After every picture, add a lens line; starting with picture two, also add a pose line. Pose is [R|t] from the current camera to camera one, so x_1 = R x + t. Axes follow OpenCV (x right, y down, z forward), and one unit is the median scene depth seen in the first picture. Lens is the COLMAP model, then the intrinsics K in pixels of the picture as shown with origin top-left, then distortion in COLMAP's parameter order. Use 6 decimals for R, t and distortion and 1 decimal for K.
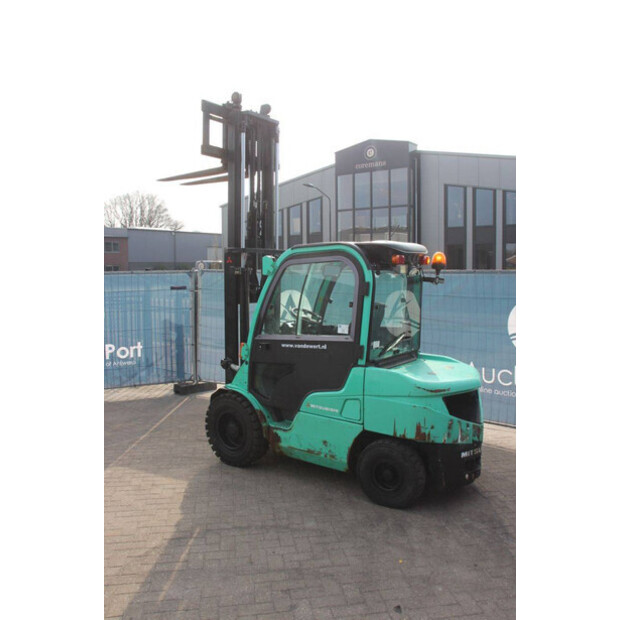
lens RADIAL K [[543.9, 0, 310.0], [0, 543.9, 310.0], [0, 0, 1]] dist [-0.093943, 0.001822]
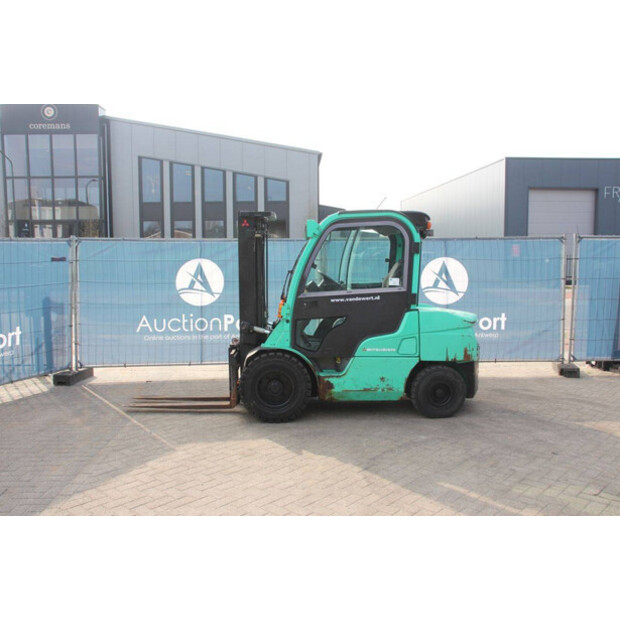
lens RADIAL K [[589.2, 0, 310.0], [0, 589.2, 310.0], [0, 0, 1]] dist [-0.067408, 0.018867]
pose [[0.783499, -0.063461, 0.618144, -0.820032], [0.048148, 0.997981, 0.041428, 0.031808], [-0.619525, -0.002696, 0.784973, 0.083425]]
